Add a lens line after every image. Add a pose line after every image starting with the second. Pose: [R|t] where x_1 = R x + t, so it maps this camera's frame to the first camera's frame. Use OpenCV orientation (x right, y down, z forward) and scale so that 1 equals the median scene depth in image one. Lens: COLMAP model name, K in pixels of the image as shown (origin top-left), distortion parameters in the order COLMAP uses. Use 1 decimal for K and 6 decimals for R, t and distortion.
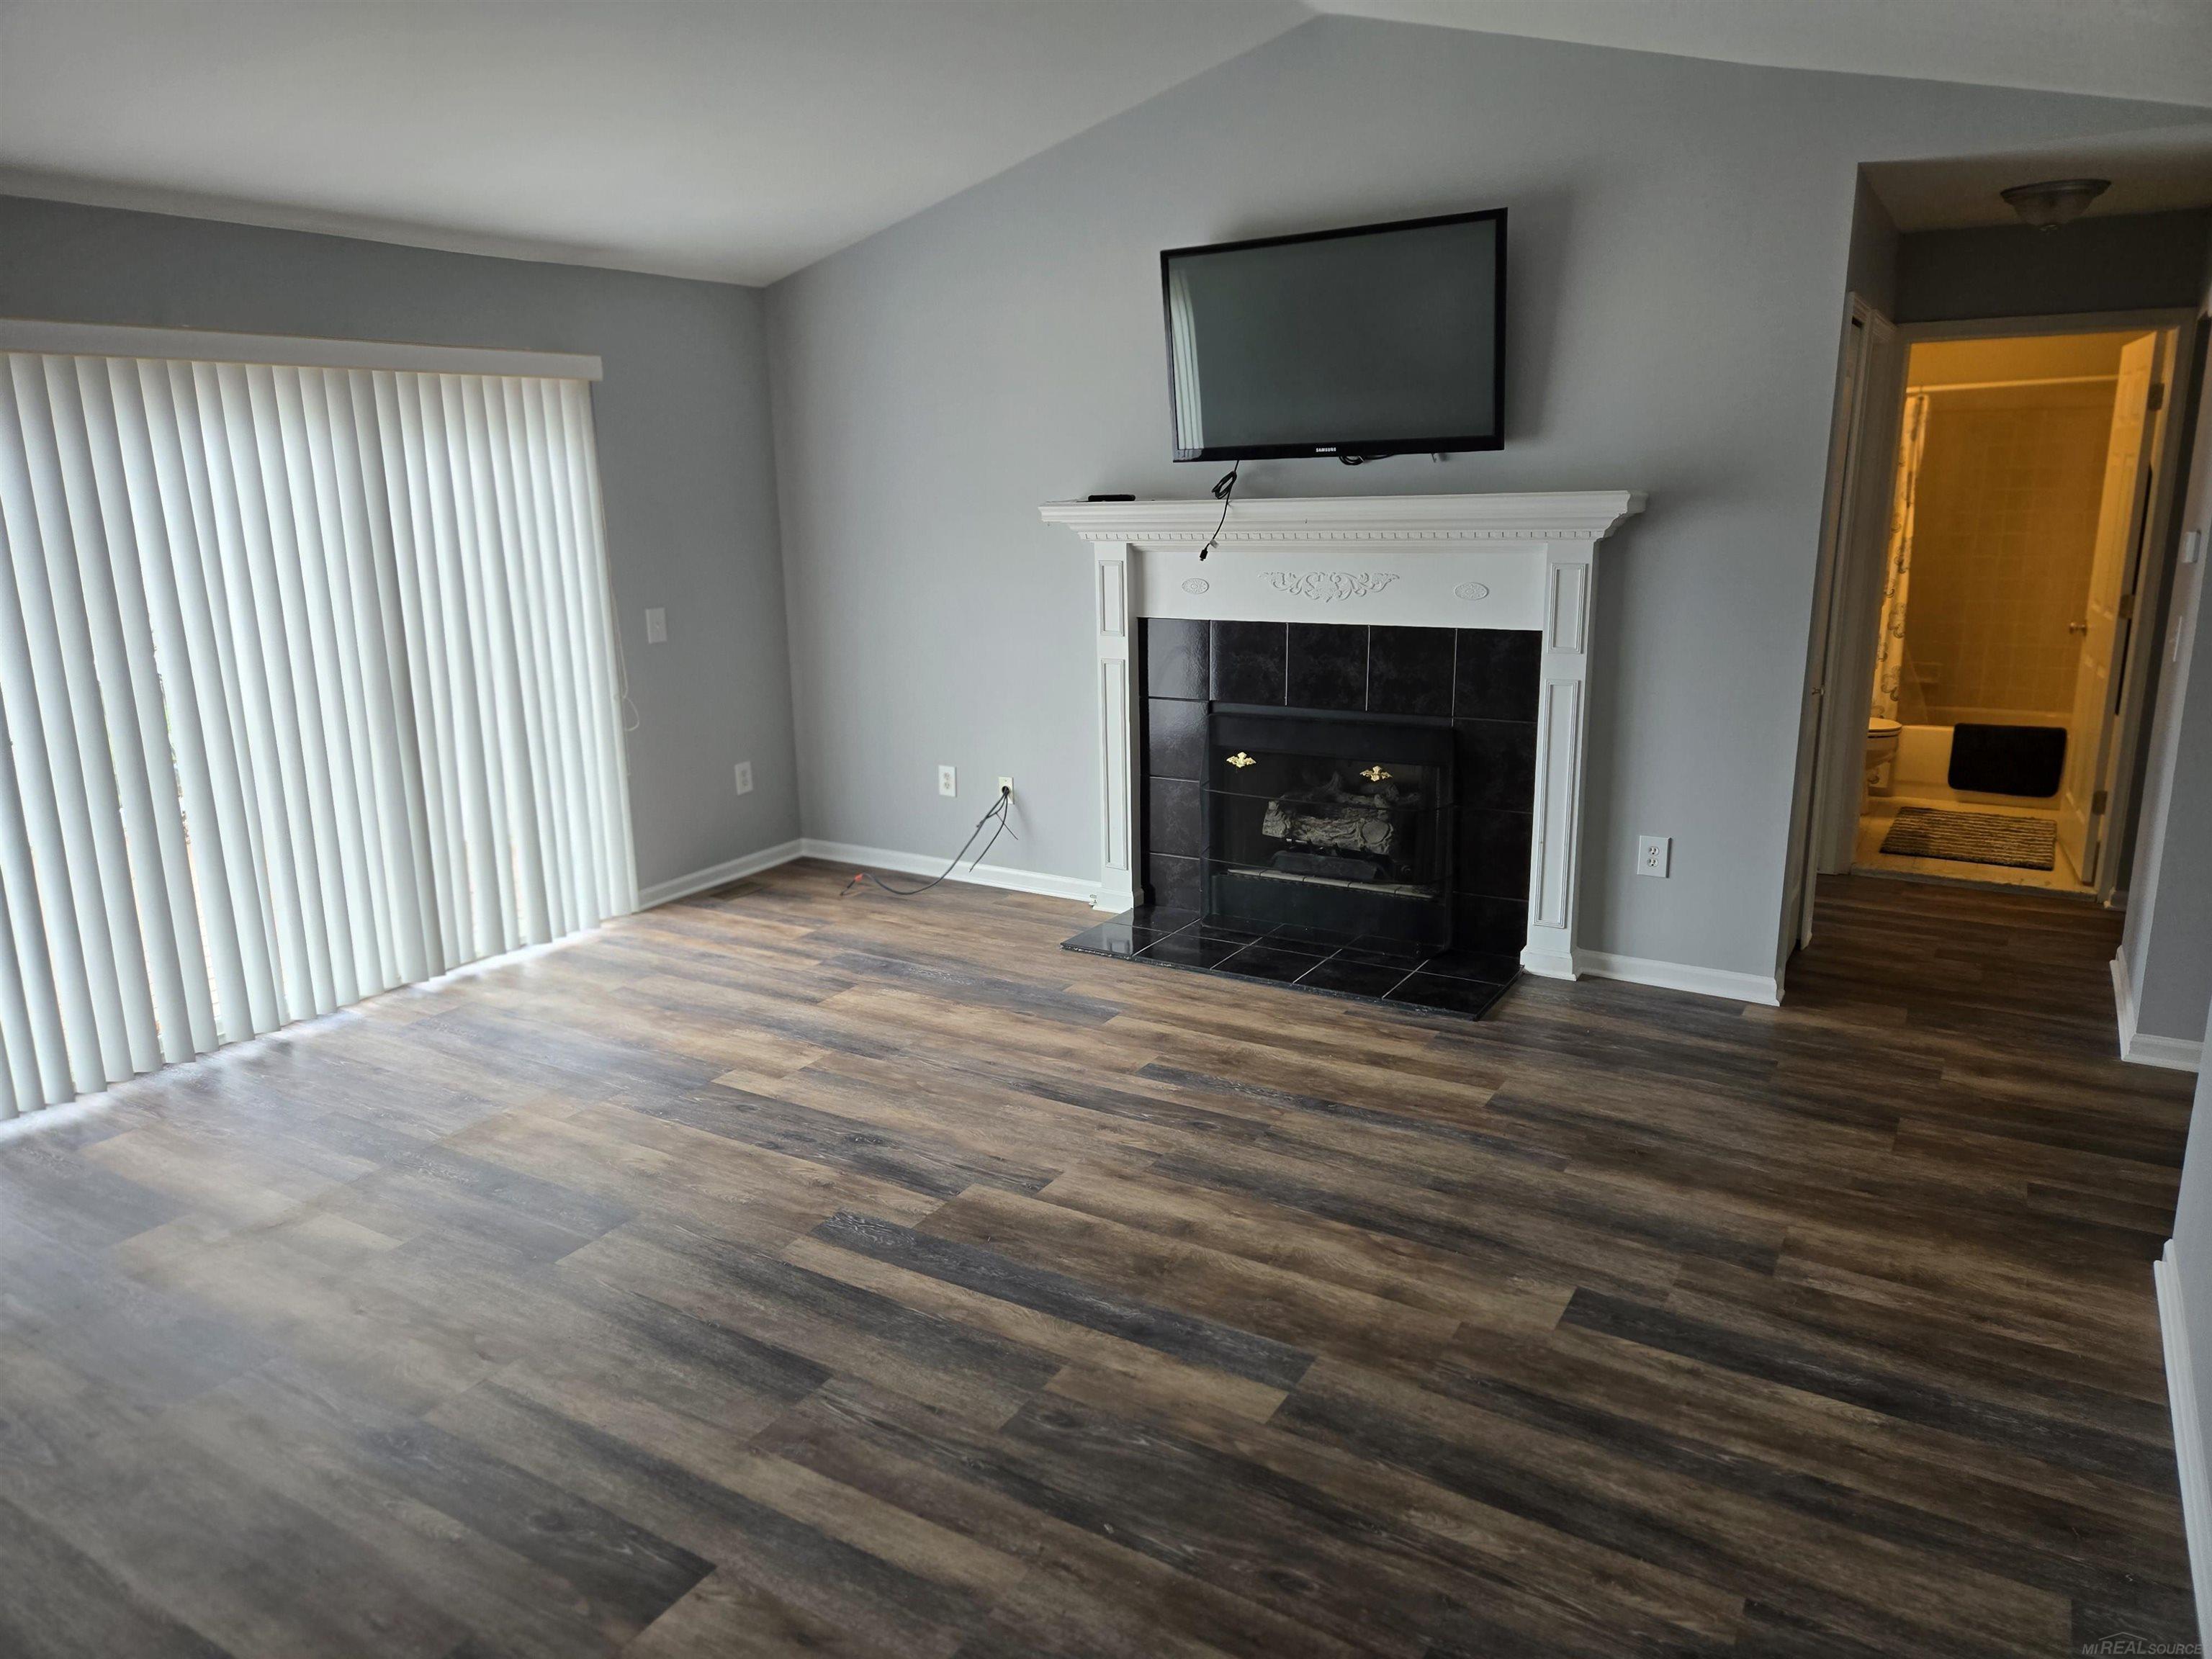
lens RADIAL K [[1482.5, 0, 1103.2], [0, 1482.5, 825.4], [0, 0, 1]] dist [0.010349, 0.000482]
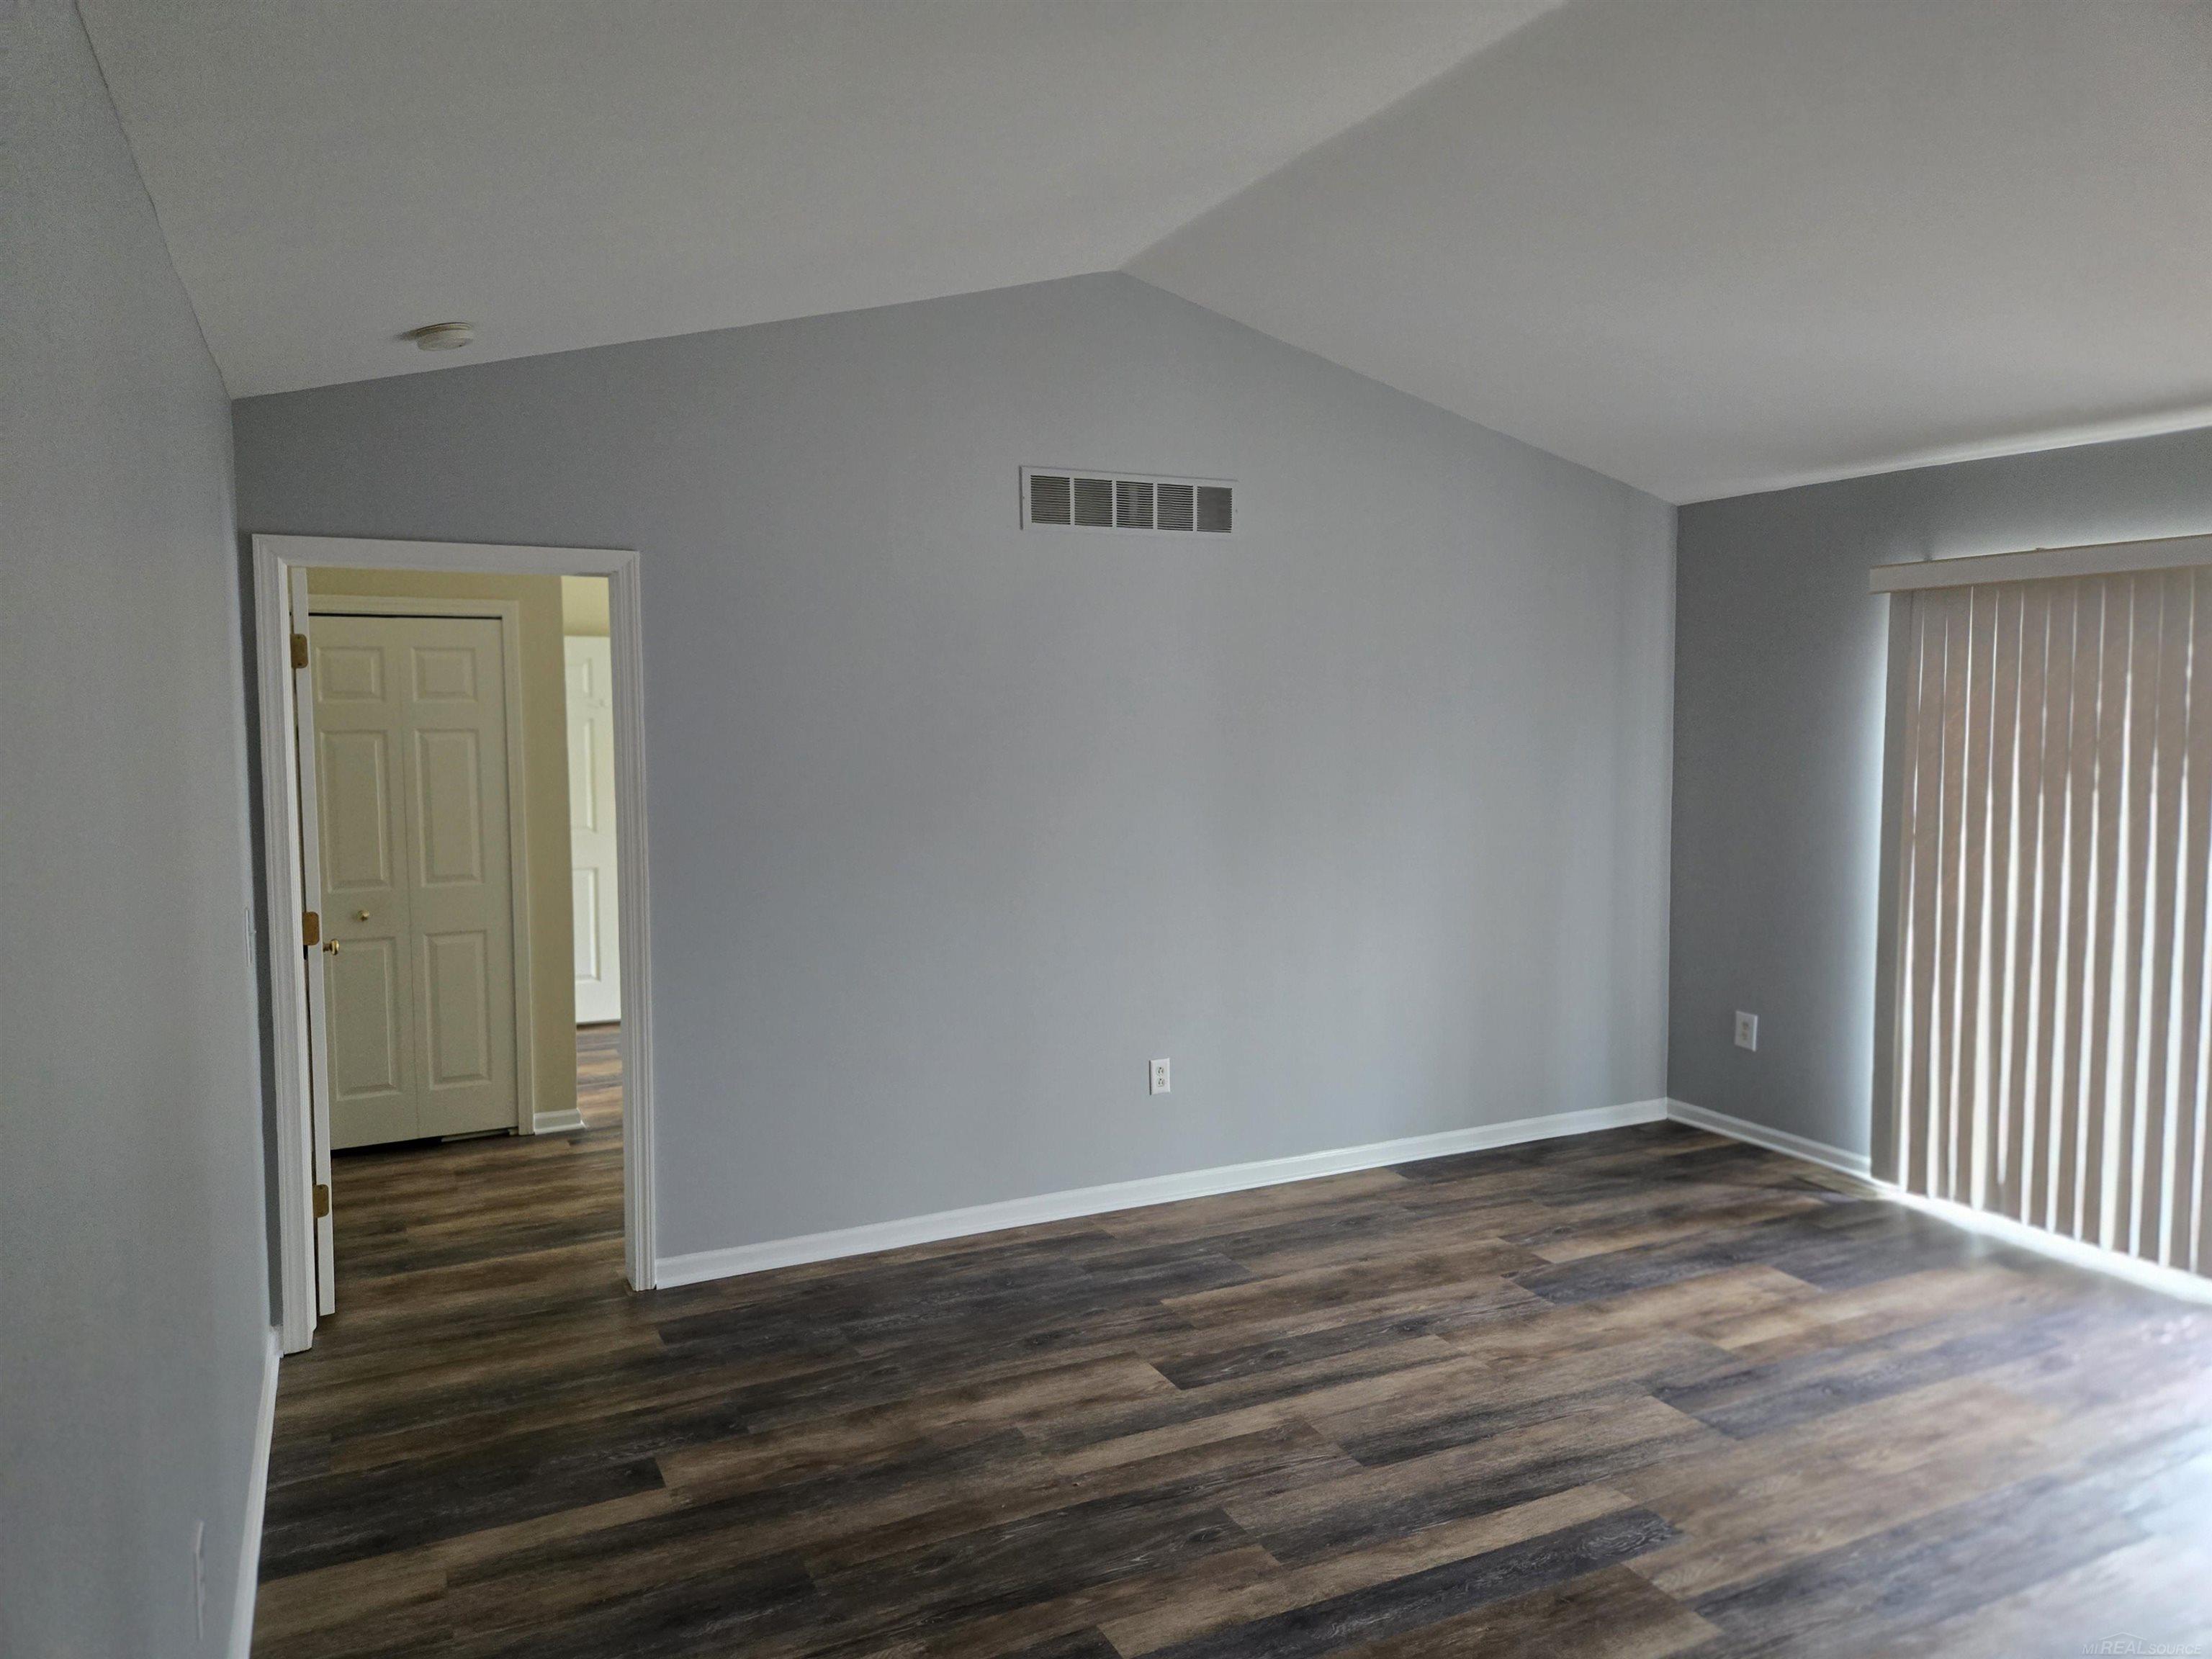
lens RADIAL K [[1482.5, 0, 1102.9], [0, 1482.5, 821.4], [0, 0, 1]] dist [0.010349, 0.000482]
pose [[-0.531559, 0.093052, -0.841894, 0.842502], [-0.180455, 0.958687, 0.219897, -0.324375], [0.827575, 0.268812, -0.492807, 1.249796]]
